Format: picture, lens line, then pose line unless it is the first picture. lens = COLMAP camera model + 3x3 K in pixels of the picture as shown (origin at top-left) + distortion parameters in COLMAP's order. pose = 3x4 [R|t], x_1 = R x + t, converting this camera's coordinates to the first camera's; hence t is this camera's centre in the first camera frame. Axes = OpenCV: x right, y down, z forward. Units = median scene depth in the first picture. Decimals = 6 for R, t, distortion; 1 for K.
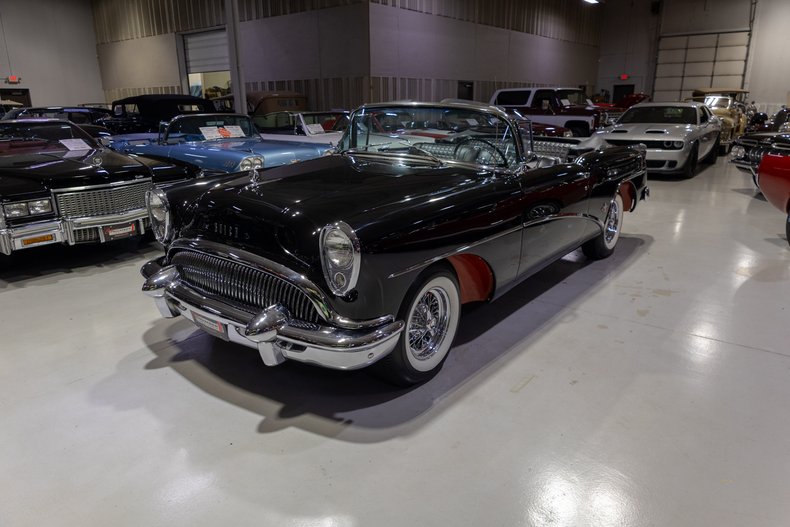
lens RADIAL K [[544.9, 0, 393.8], [0, 544.9, 263.2], [0, 0, 1]] dist [0.017592, -0.005054]
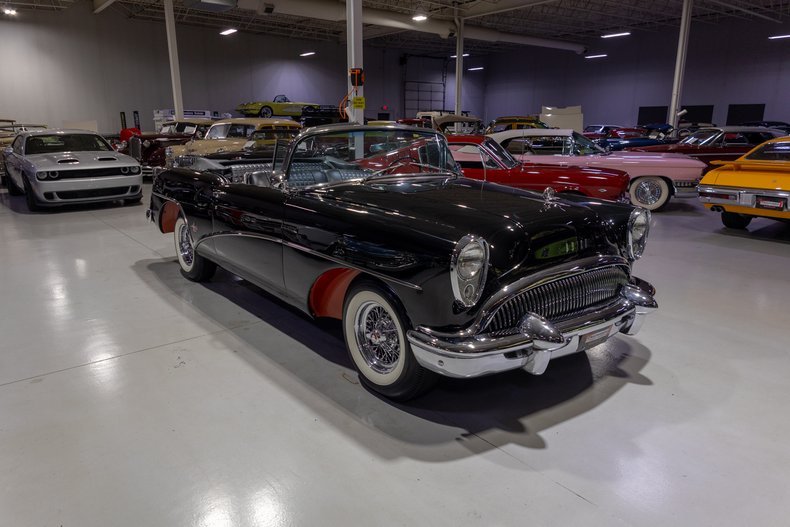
lens RADIAL K [[544.9, 0, 393.8], [0, 544.9, 263.2], [0, 0, 1]] dist [0.017592, -0.005054]
pose [[0.227386, -0.236694, 0.944601, -0.726073], [0.283370, 0.944117, 0.168359, -0.160072], [-0.931663, 0.229389, 0.281751, 0.550538]]
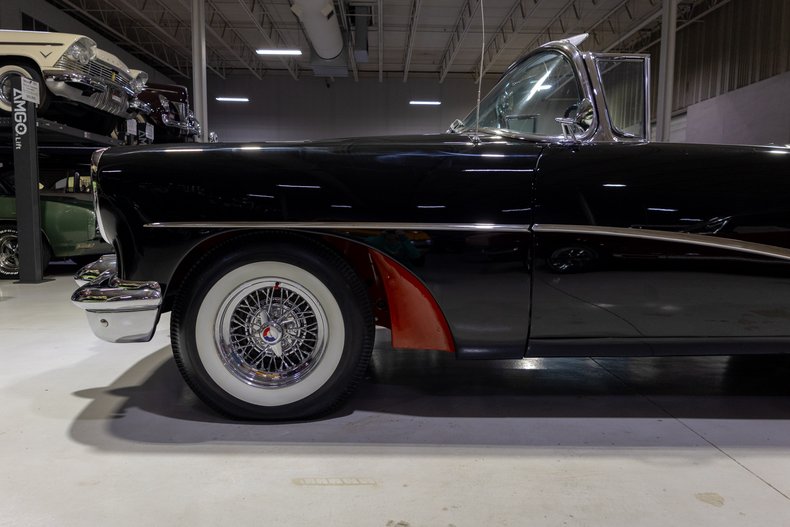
lens RADIAL K [[555.4, 0, 393.4], [0, 555.4, 261.2], [0, 0, 1]] dist [0.005501, -0.005406]
pose [[0.633929, 0.089145, -0.768236, 0.373114], [-0.238888, 0.967330, -0.084877, 0.026589], [0.735572, 0.237329, 0.634515, 0.368041]]
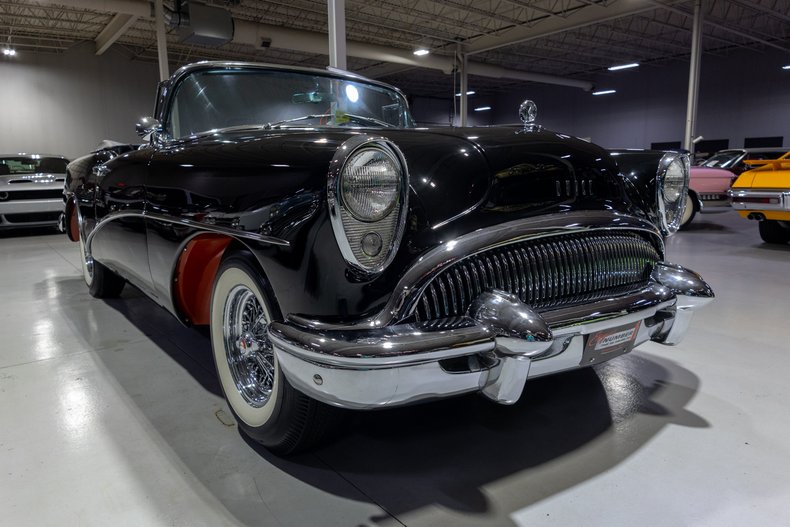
lens RADIAL K [[546.7, 0, 396.2], [0, 546.7, 261.7], [0, 0, 1]] dist [0.010731, -0.007706]
pose [[0.246774, -0.152332, 0.957025, -0.511467], [0.291638, 0.953460, 0.076564, -0.046736], [-0.924148, 0.260211, 0.279715, 0.548928]]
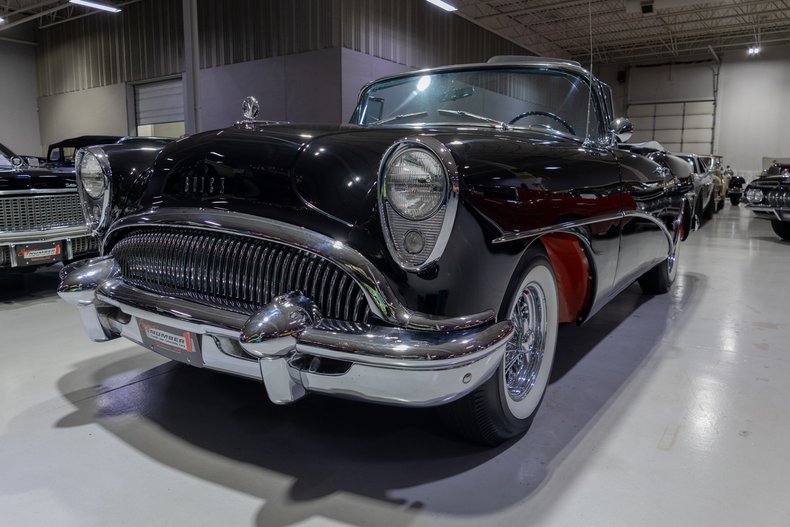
lens RADIAL K [[581.0, 0, 393.9], [0, 581.0, 263.0], [0, 0, 1]] dist [-0.028665, -0.001501]
pose [[0.997202, 0.002032, 0.074728, -0.075465], [0.008395, 0.990264, -0.138951, 0.062674], [-0.074283, 0.139190, 0.987476, 0.187993]]
